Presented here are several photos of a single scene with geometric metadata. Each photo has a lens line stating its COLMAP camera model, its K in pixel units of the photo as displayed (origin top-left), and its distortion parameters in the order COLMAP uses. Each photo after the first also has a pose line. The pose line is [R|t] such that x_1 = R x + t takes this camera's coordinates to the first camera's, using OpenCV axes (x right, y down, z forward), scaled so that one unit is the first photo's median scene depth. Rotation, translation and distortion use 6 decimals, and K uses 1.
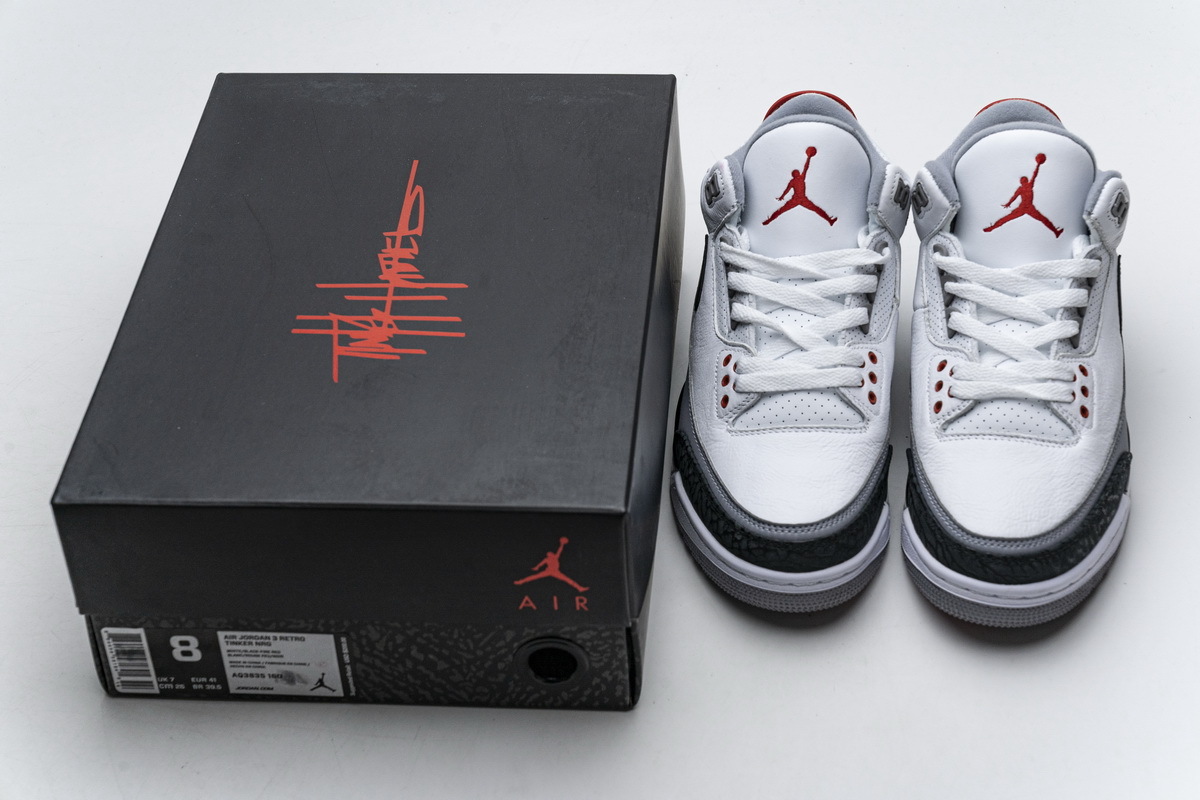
lens RADIAL K [[2197.5, 0, 601.6], [0, 2197.5, 397.1], [0, 0, 1]] dist [-0.006734, 0.000000]
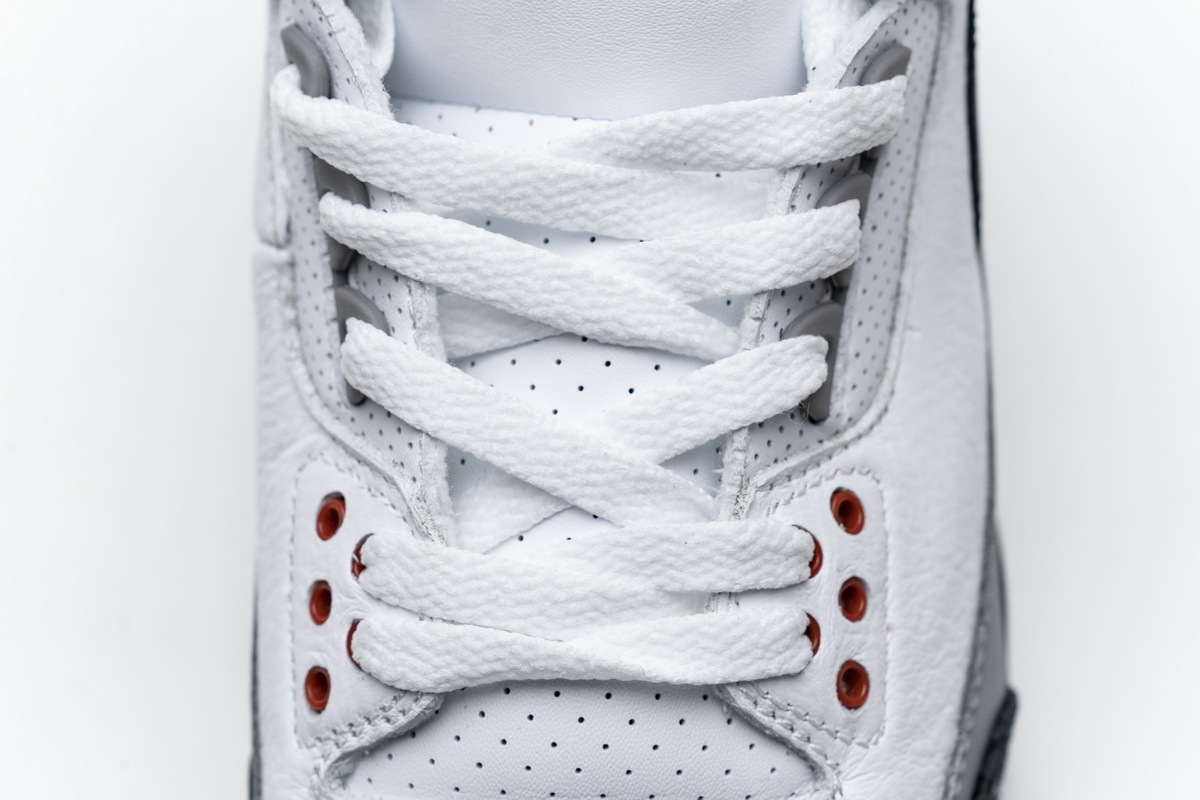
lens RADIAL K [[2197.5, 0, 594.6], [0, 2197.5, 405.1], [0, 0, 1]] dist [-0.006734, 0.000000]
pose [[0.994211, -0.087727, 0.062038, 0.171983], [0.061024, 0.936255, 0.345979, -0.118552], [-0.088435, -0.340191, 0.936189, 0.751215]]
